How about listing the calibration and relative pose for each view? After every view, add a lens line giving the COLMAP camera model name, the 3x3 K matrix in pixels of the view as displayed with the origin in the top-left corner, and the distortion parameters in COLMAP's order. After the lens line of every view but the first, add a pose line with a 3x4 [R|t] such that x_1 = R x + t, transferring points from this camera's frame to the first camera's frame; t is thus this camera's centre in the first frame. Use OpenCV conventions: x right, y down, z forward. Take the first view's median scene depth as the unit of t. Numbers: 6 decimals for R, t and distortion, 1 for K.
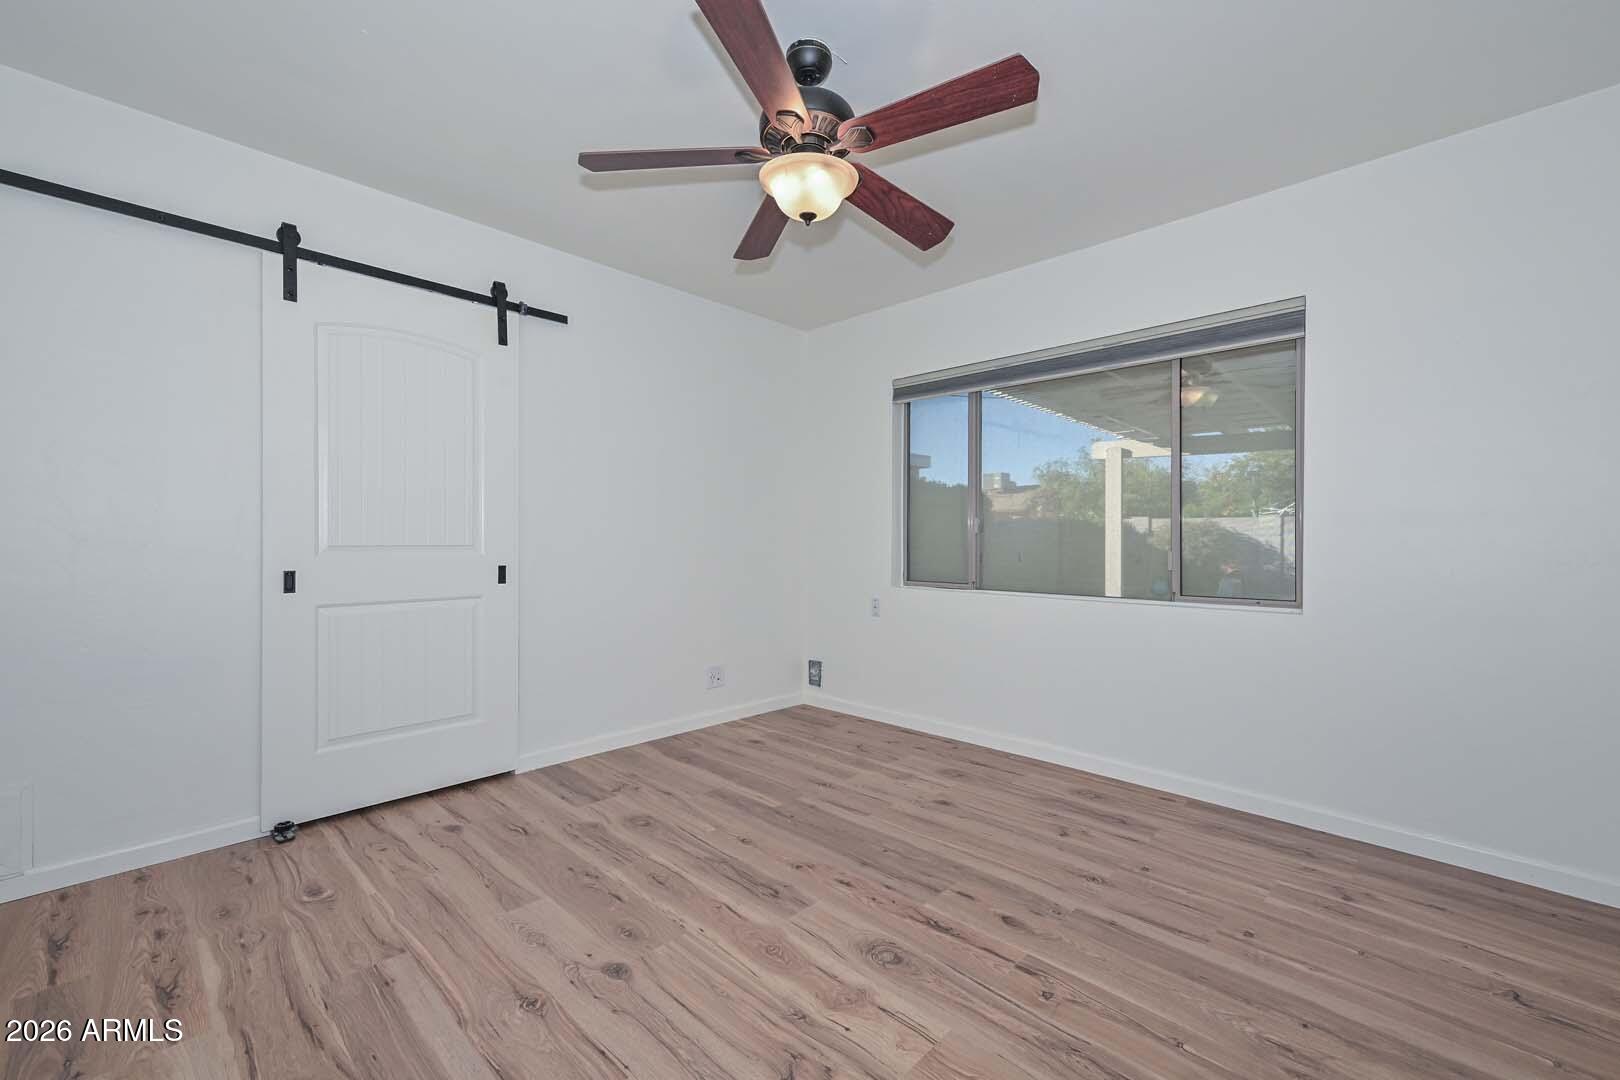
lens RADIAL K [[671.9, 0, 813.9], [0, 671.9, 542.7], [0, 0, 1]] dist [0.001361, 0.000503]
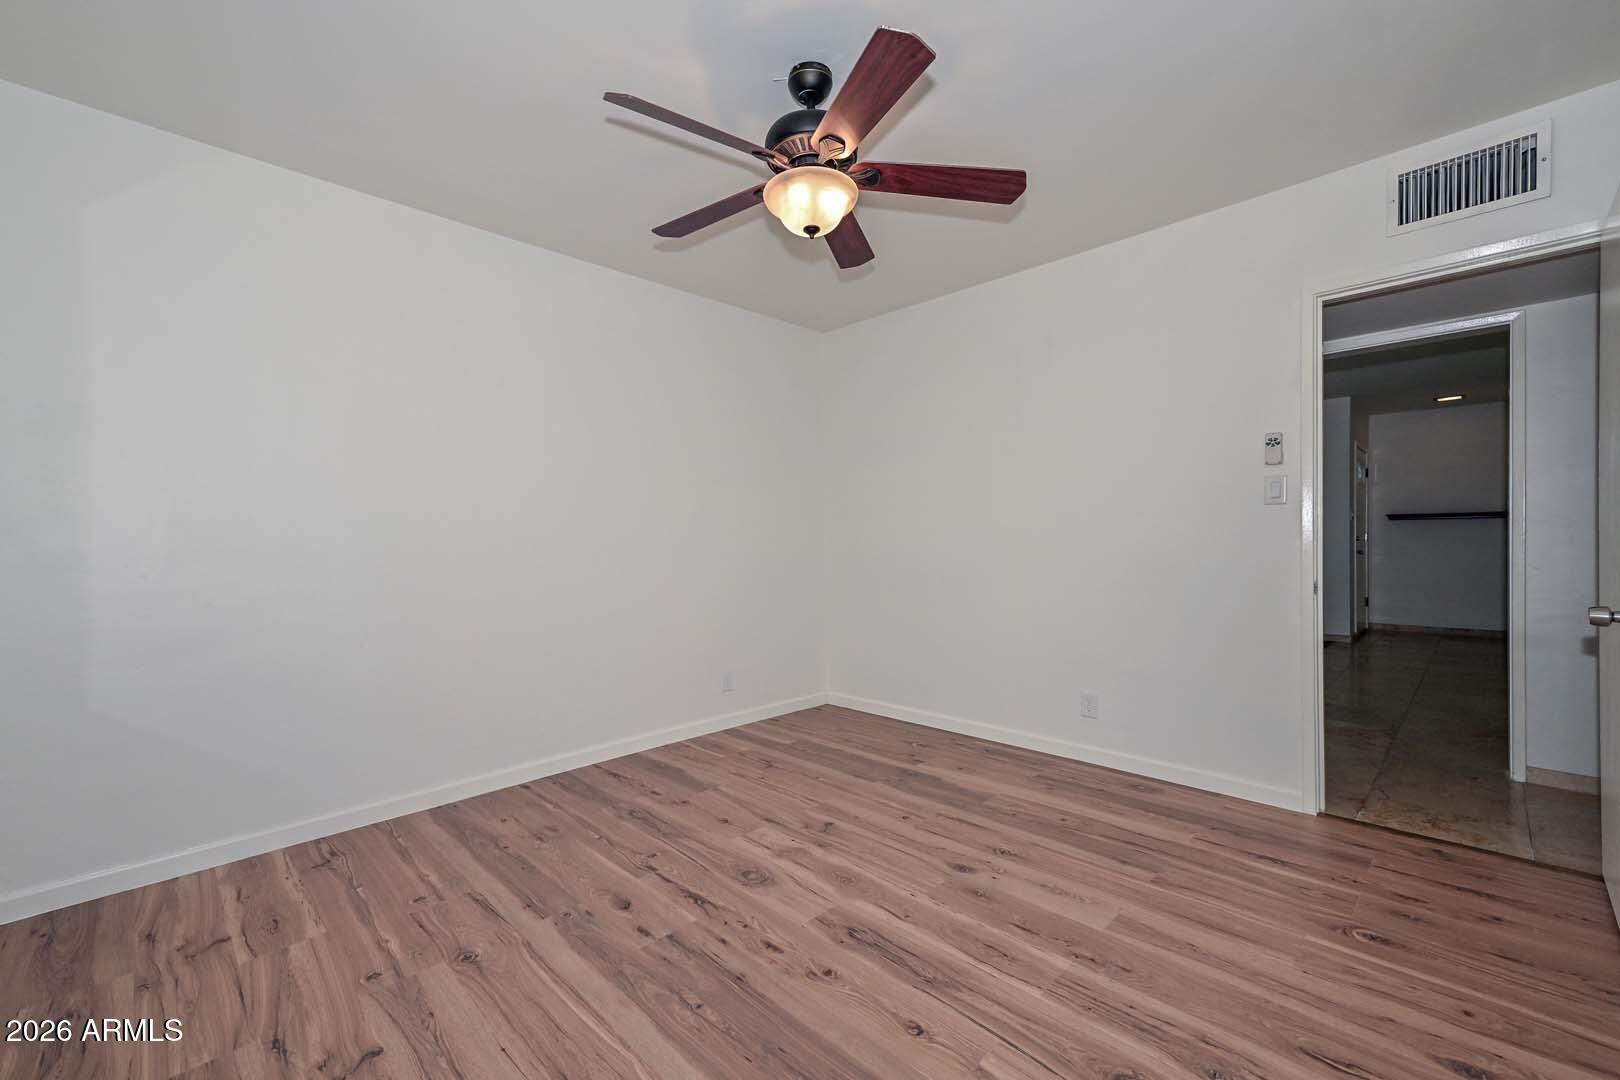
lens RADIAL K [[671.9, 0, 813.9], [0, 671.9, 542.7], [0, 0, 1]] dist [0.001361, 0.000503]
pose [[-0.999783, 0.007131, 0.019556, -0.028538], [0.007329, 0.999922, 0.010081, -0.011983], [-0.019482, 0.010222, -0.999758, 1.961840]]
